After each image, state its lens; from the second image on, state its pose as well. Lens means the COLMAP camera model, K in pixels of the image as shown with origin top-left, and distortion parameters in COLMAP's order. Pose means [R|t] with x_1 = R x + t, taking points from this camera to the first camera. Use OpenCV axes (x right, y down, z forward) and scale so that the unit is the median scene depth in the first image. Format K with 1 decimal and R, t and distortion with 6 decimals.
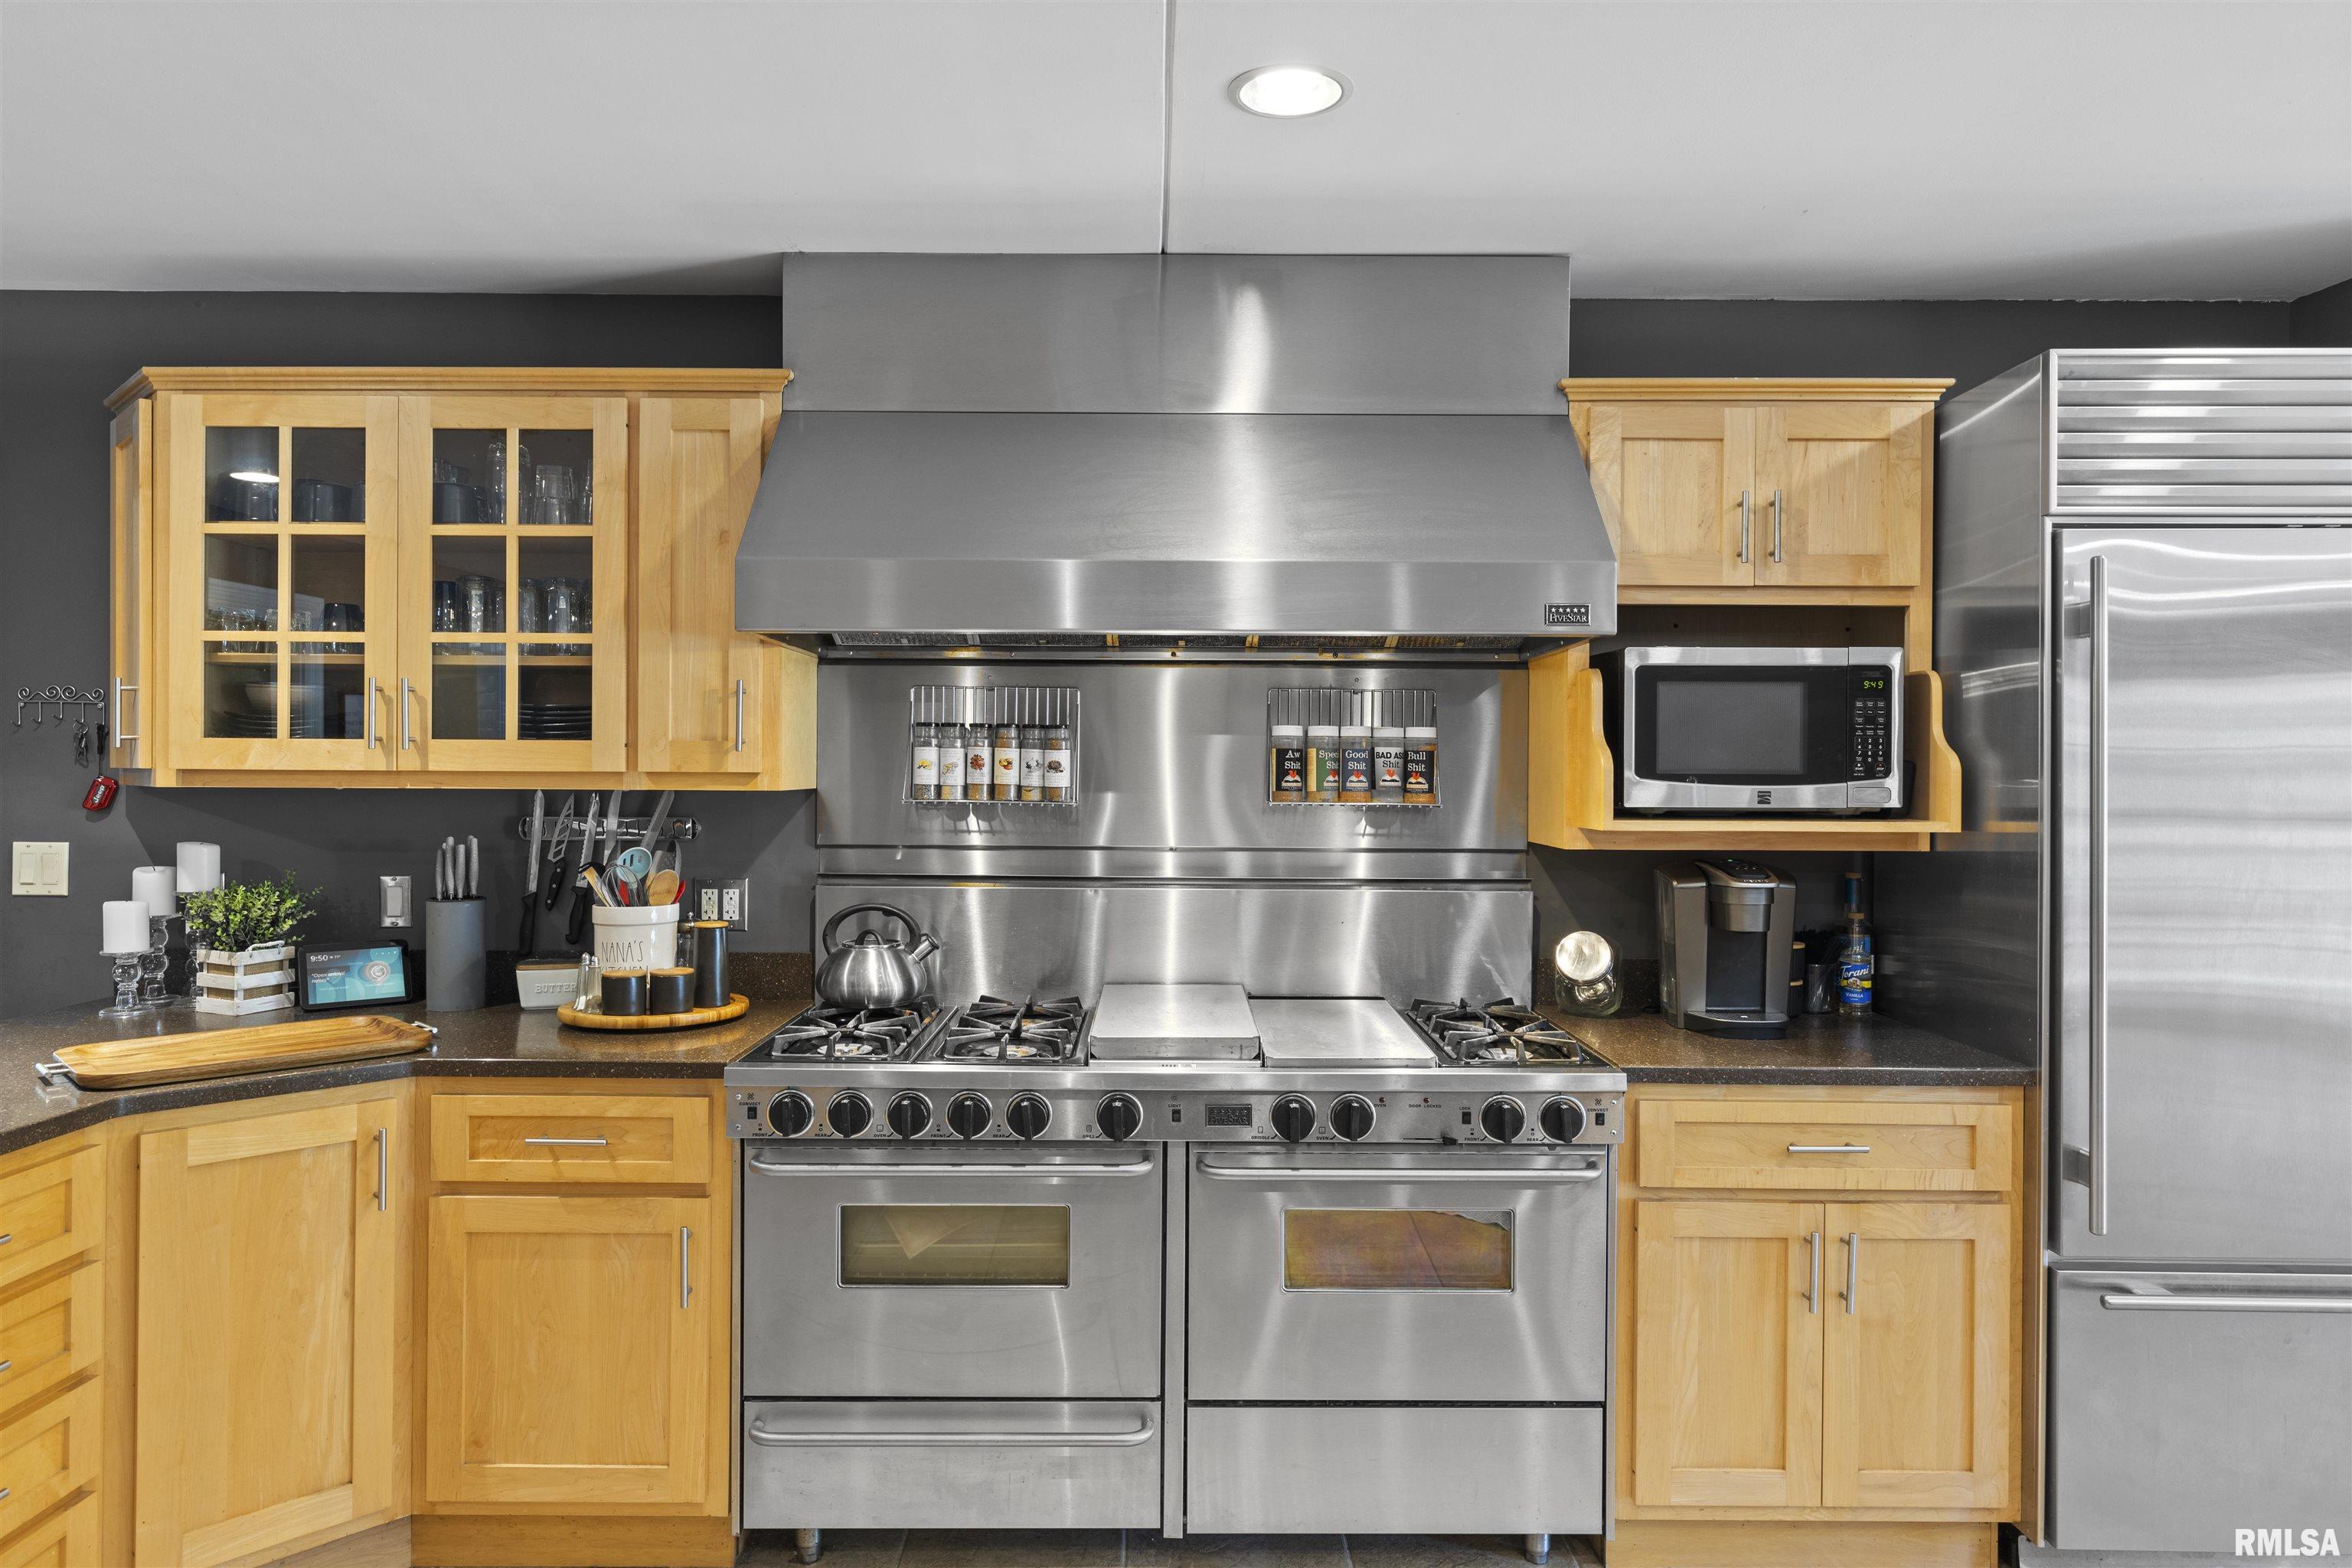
lens RADIAL K [[1454.9, 0, 1175.0], [0, 1454.9, 772.5], [0, 0, 1]] dist [0.001369, 0.000177]
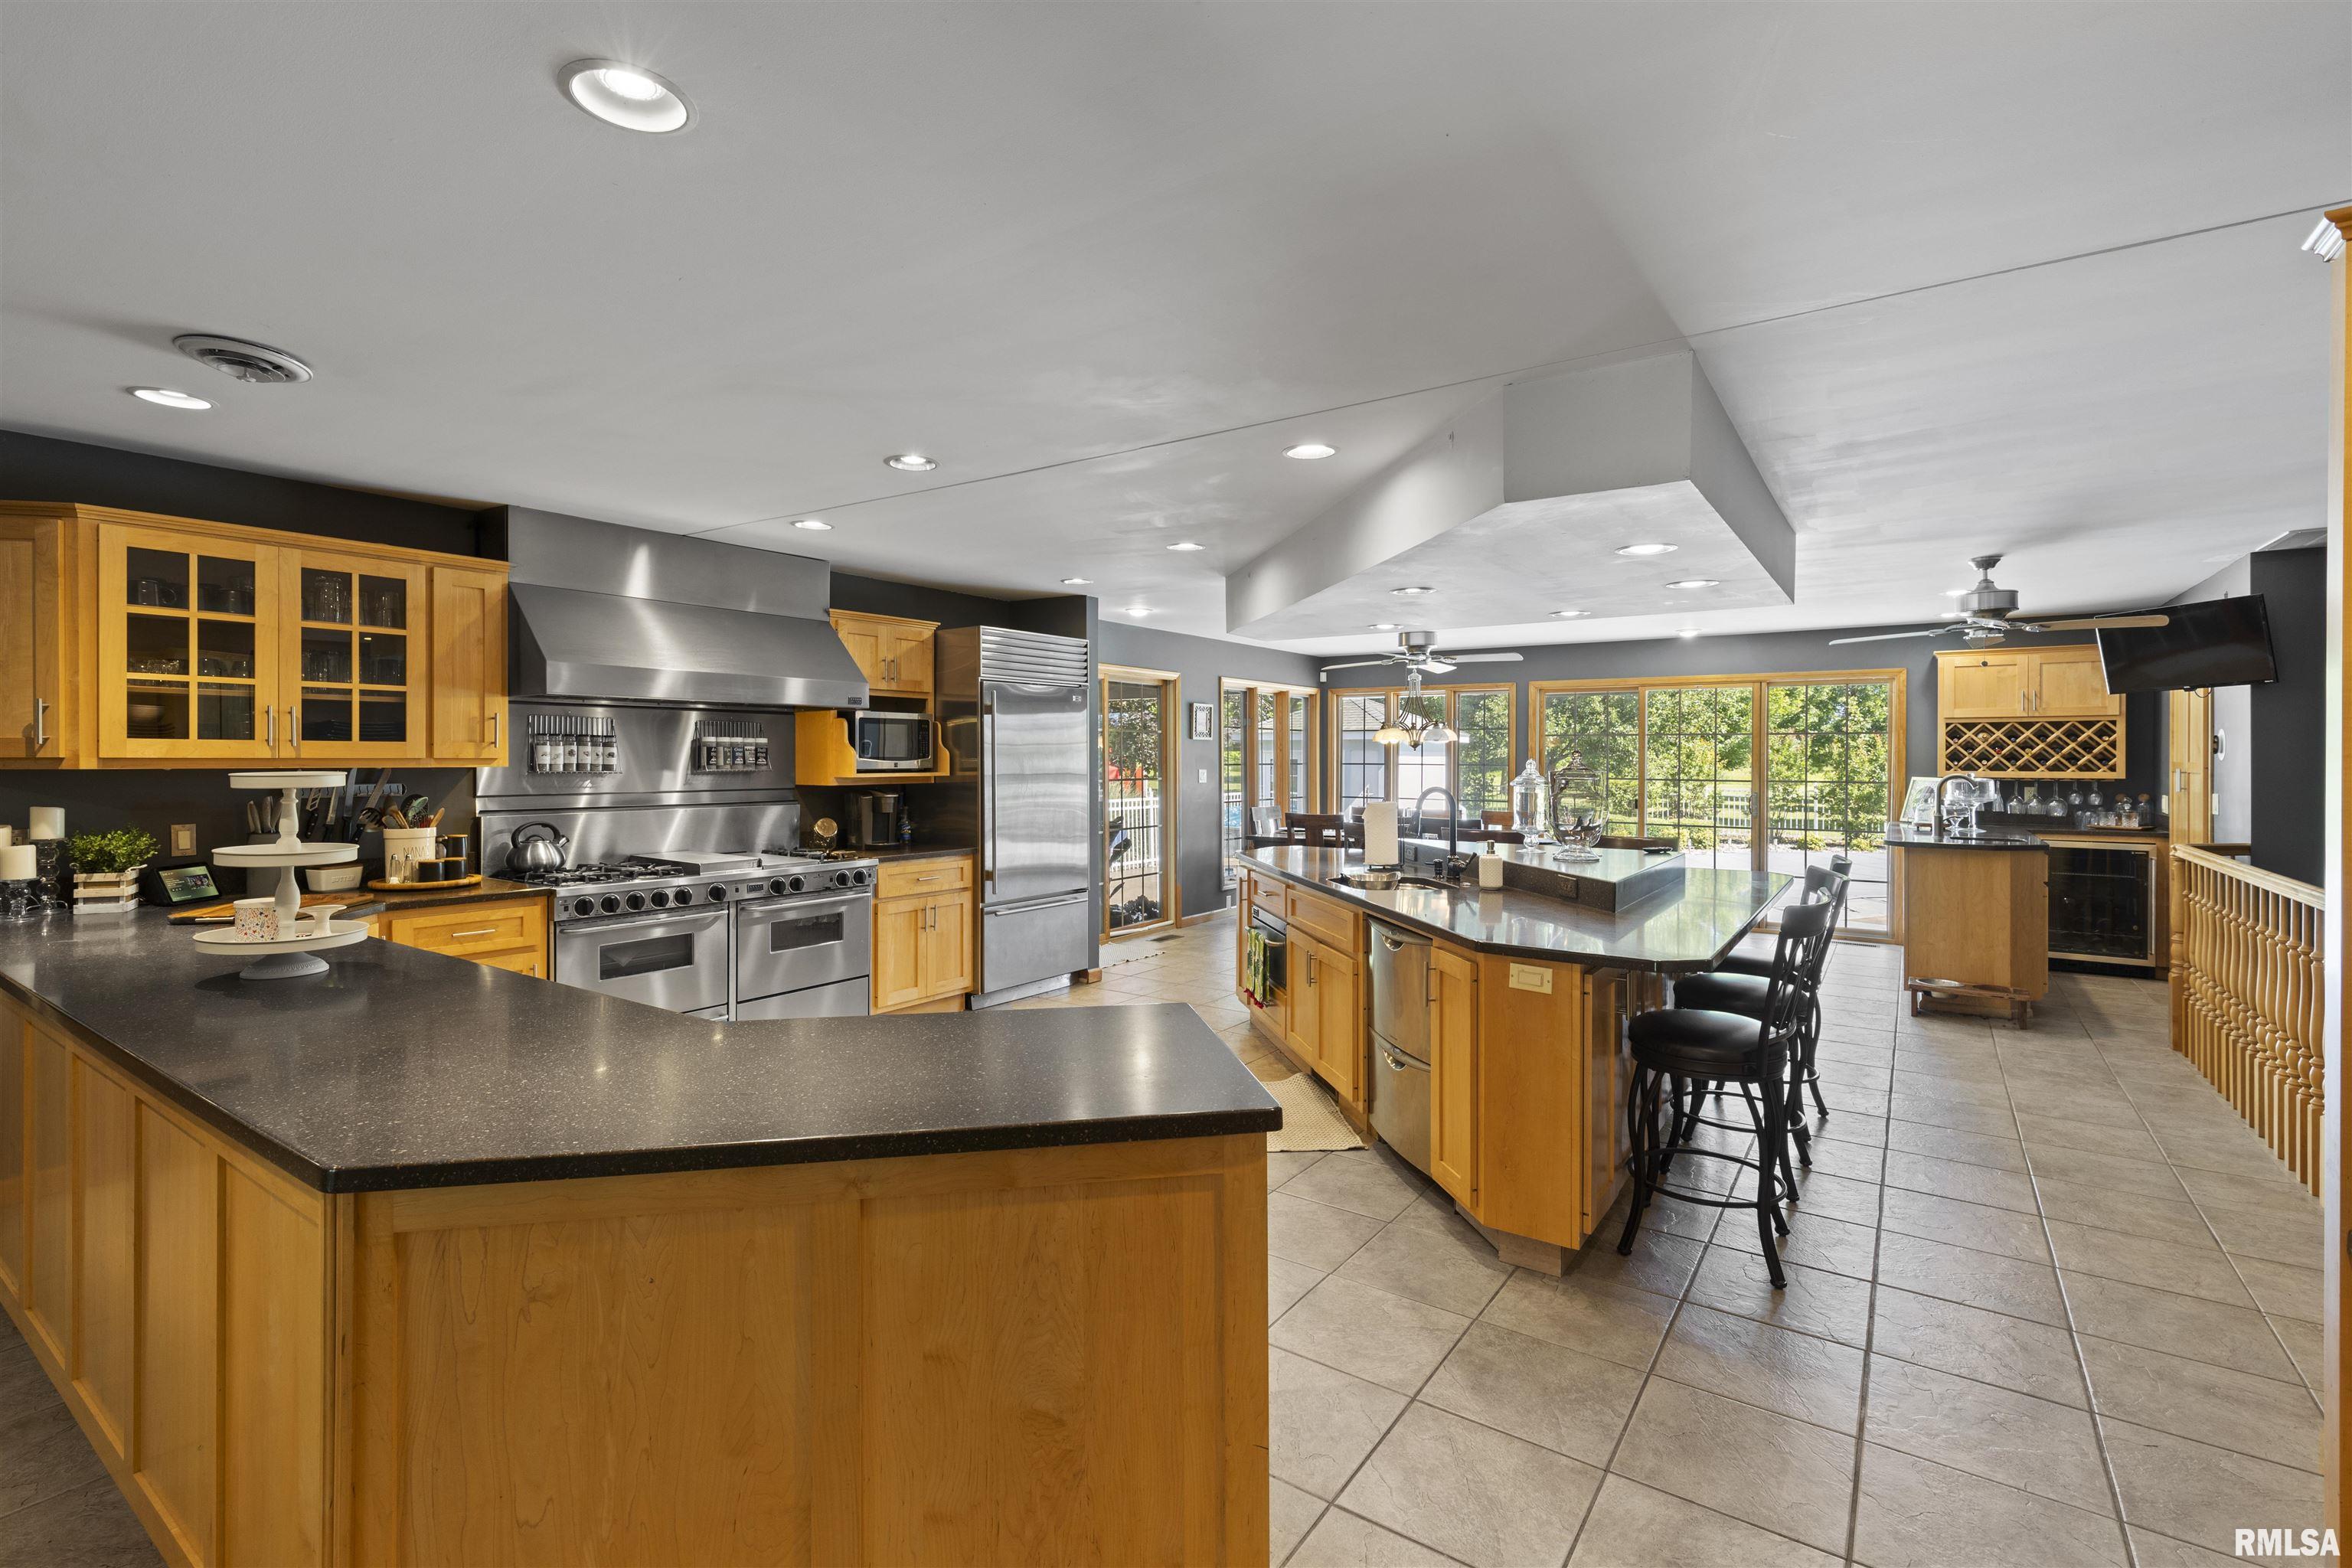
lens RADIAL K [[1050.7, 0, 1168.6], [0, 1050.7, 766.4], [0, 0, 1]] dist [0.001048, 0.000888]
pose [[0.578570, -0.011930, 0.815546, -0.951136], [0.006469, 0.999929, 0.010039, 0.002976], [-0.815607, -0.000533, 0.578606, -0.621766]]
